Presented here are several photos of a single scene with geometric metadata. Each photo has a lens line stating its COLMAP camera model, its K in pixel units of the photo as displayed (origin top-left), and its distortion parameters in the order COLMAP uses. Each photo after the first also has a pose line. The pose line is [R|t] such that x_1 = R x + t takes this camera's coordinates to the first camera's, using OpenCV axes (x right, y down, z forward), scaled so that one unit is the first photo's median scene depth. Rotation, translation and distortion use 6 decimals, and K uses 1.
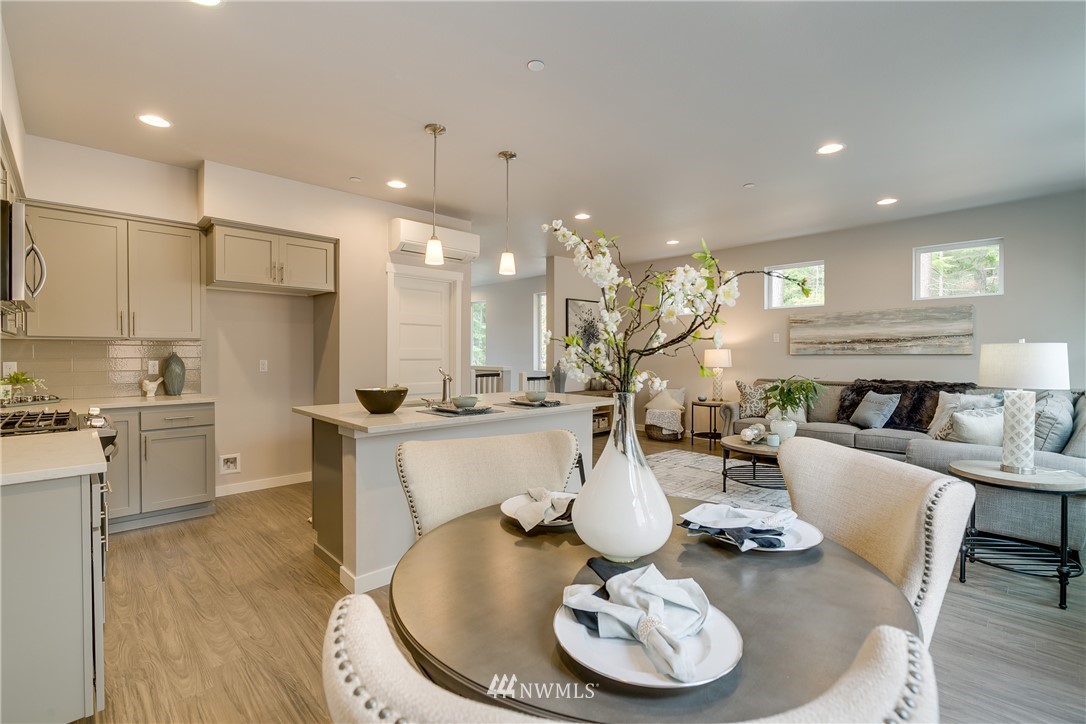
lens RADIAL K [[491.3, 0, 546.0], [0, 491.3, 357.6], [0, 0, 1]] dist [0.000184, -0.000868]
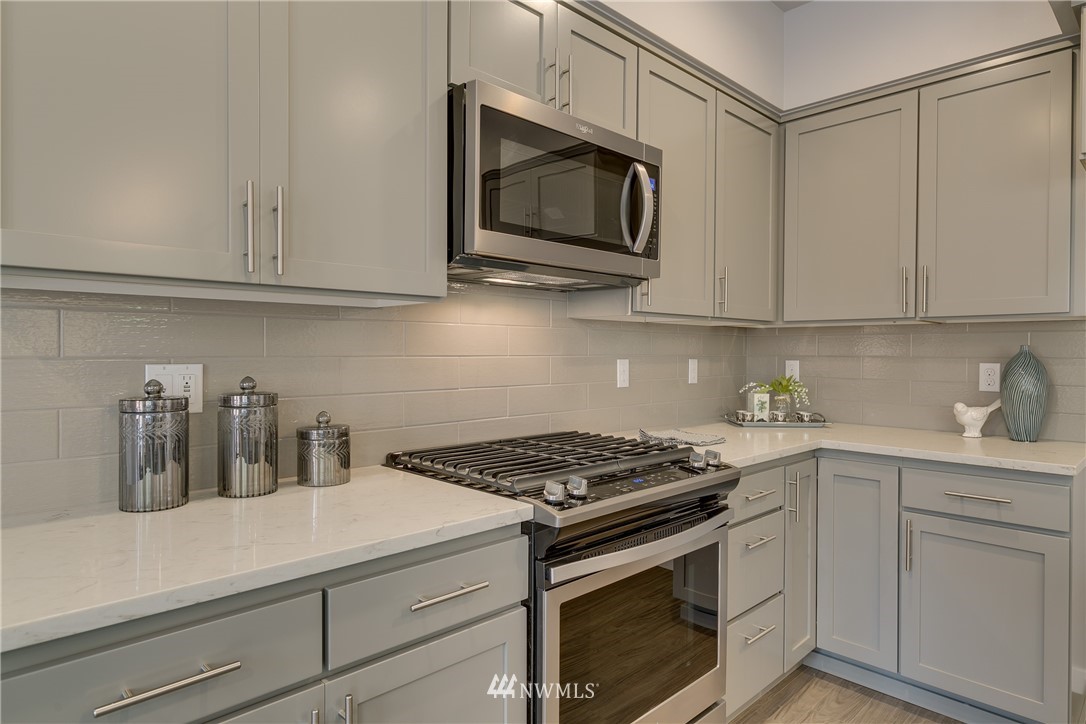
lens RADIAL K [[628.3, 0, 537.9], [0, 628.3, 353.9], [0, 0, 1]] dist [0.001415, 0.000615]
pose [[0.000400, 0.009661, -0.999953, -0.160917], [-0.014271, 0.999852, 0.009655, -0.002798], [0.999898, 0.014267, 0.000537, 0.506109]]
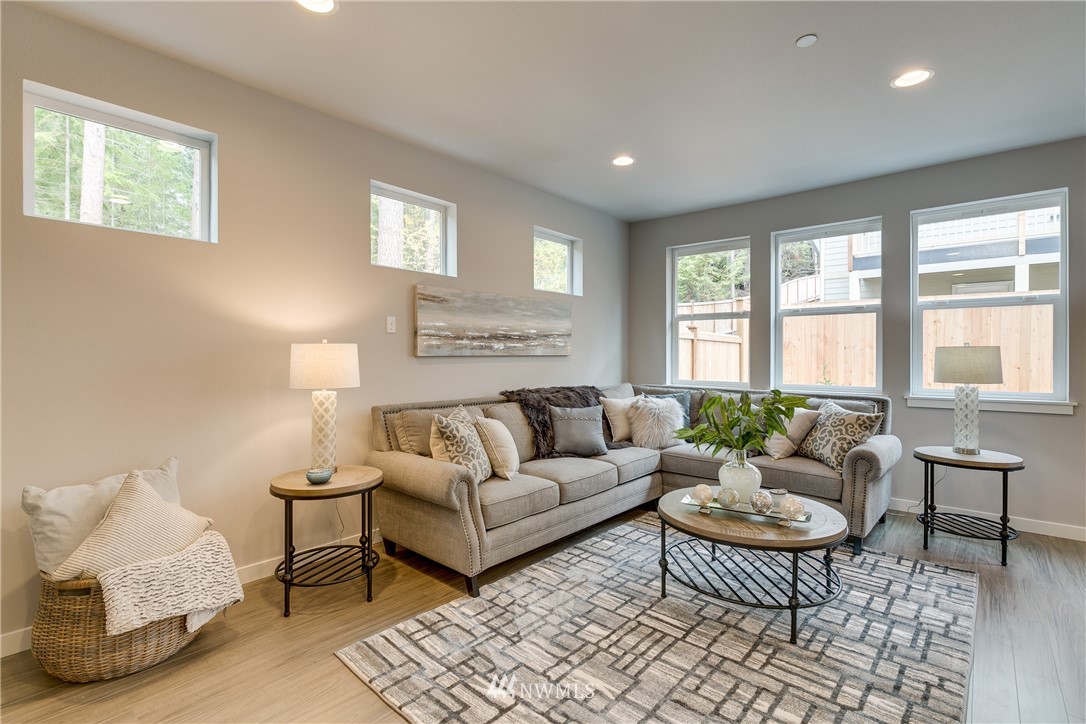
lens RADIAL K [[504.7, 0, 545.5], [0, 504.7, 353.4], [0, 0, 1]] dist [-0.004415, -0.000897]
pose [[-0.098728, -0.000480, 0.995114, -0.113863], [0.000766, 1.000000, 0.000558, -0.013109], [-0.995114, 0.000817, -0.098727, 1.287764]]
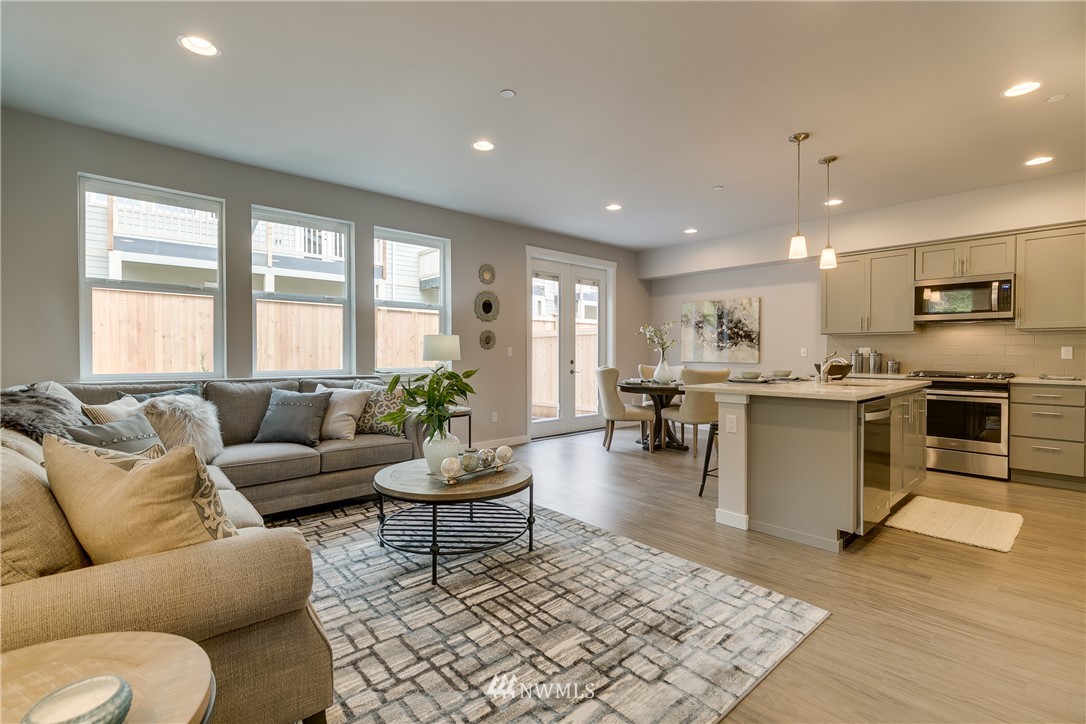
lens RADIAL K [[491.3, 0, 540.0], [0, 491.3, 359.6], [0, 0, 1]] dist [0.000184, -0.000868]
pose [[-0.999579, -0.000076, 0.029027, 0.325636], [0.000586, 0.999740, 0.022812, 0.008841], [-0.029021, 0.022819, -0.999318, 1.631978]]
